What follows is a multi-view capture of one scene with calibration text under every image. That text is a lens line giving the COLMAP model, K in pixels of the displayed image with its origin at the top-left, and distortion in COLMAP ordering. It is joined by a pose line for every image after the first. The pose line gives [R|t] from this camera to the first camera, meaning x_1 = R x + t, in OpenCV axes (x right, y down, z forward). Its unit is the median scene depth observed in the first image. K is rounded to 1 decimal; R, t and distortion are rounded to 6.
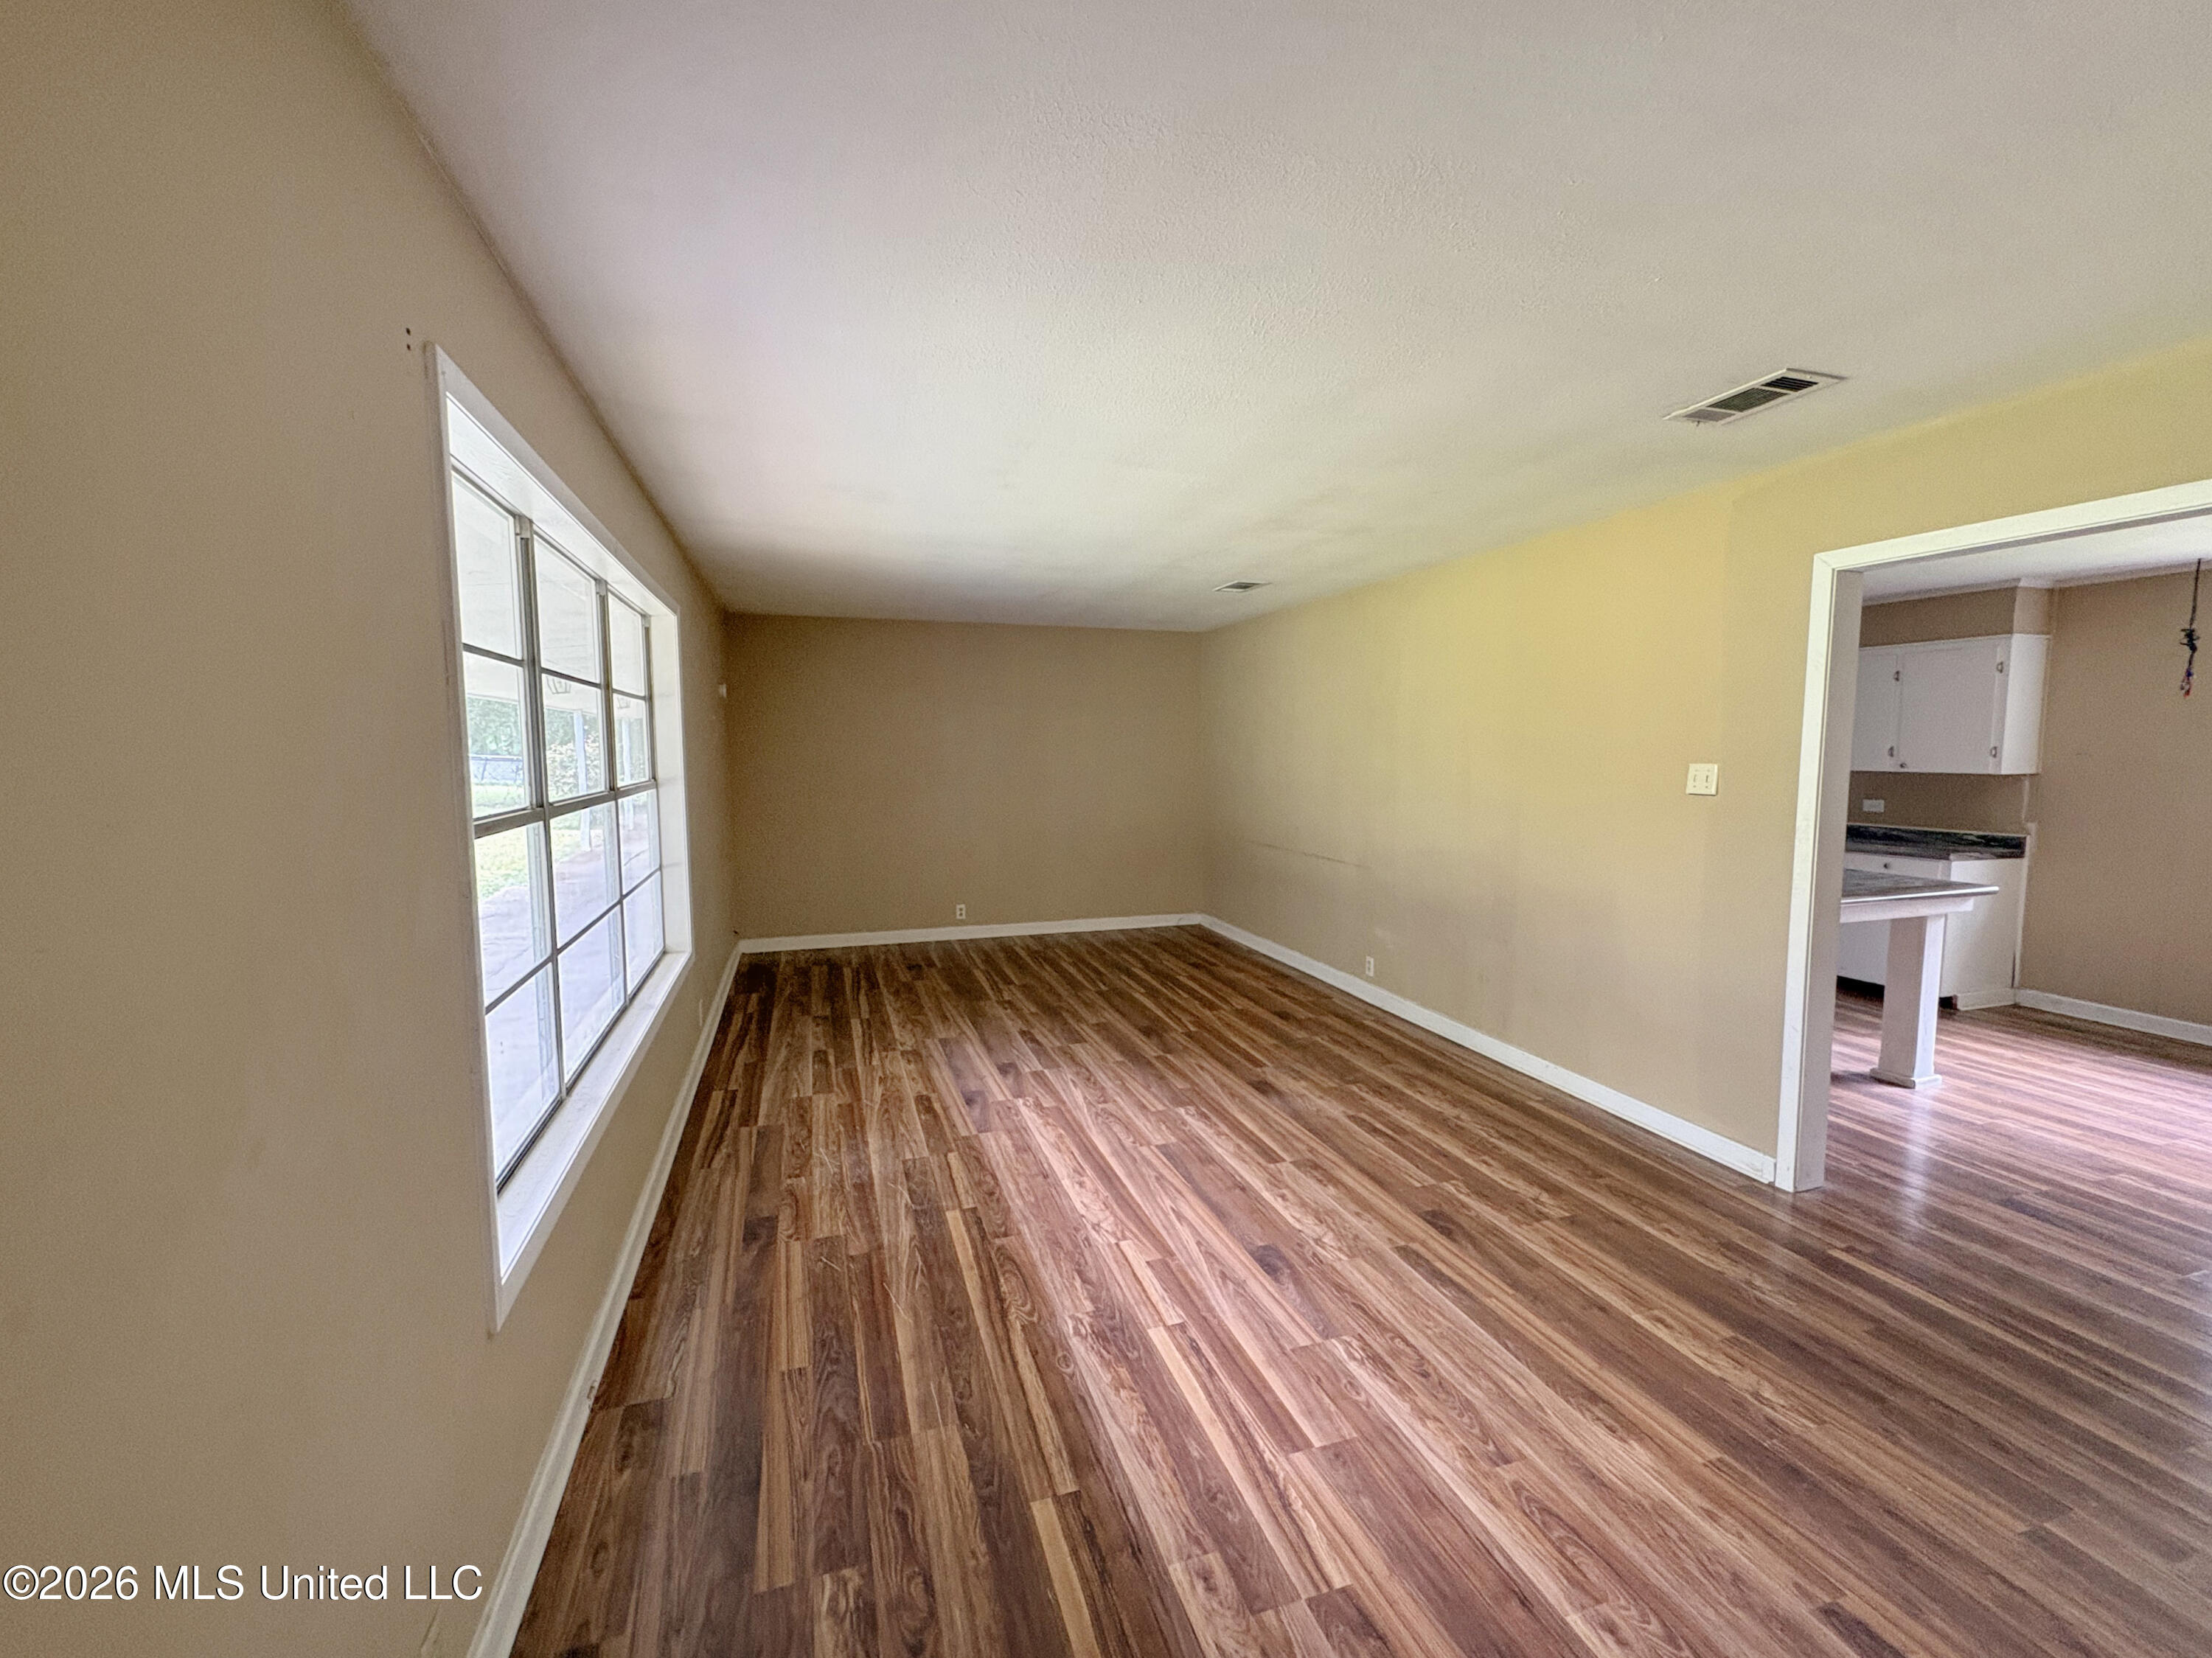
lens RADIAL K [[928.6, 0, 1106.0], [0, 928.6, 829.0], [0, 0, 1]] dist [-0.000607, 0.000026]
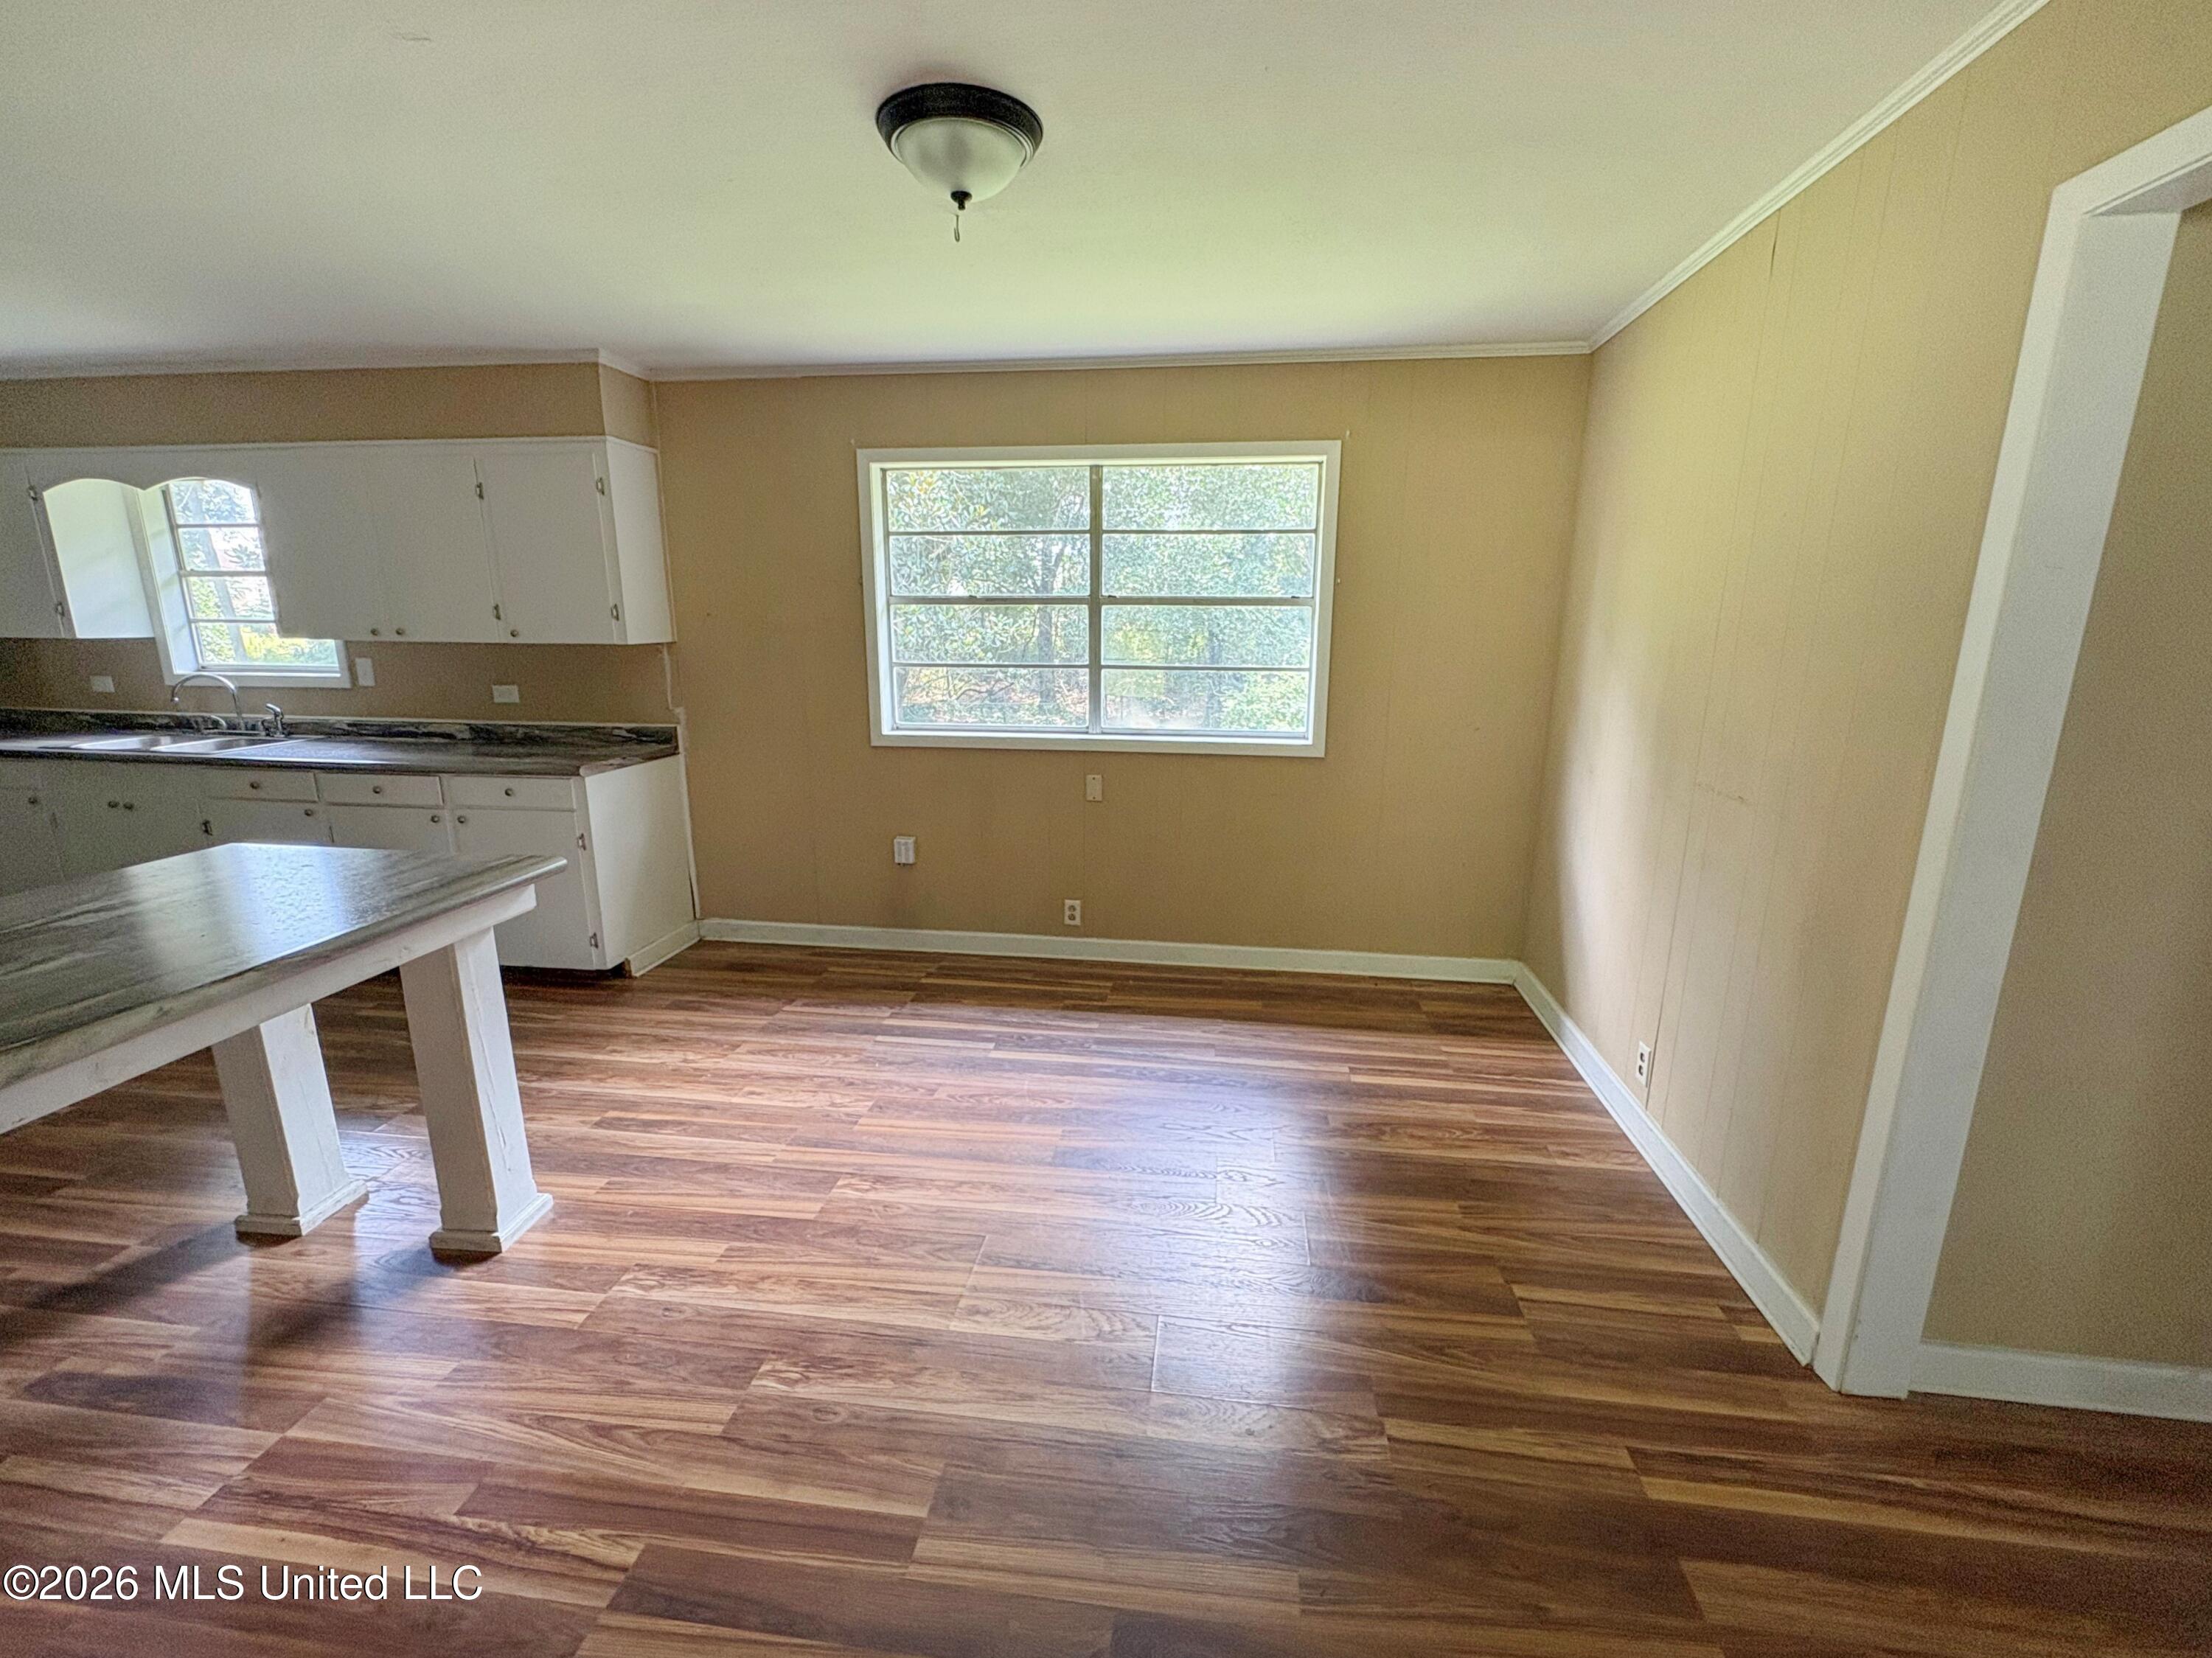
lens RADIAL K [[928.6, 0, 1106.0], [0, 928.6, 829.0], [0, 0, 1]] dist [-0.000607, 0.000026]
pose [[0.438606, -0.202849, 0.875487, 0.472314], [0.075238, 0.979061, 0.189153, -0.027464], [-0.895524, -0.017094, 0.444684, 0.352685]]
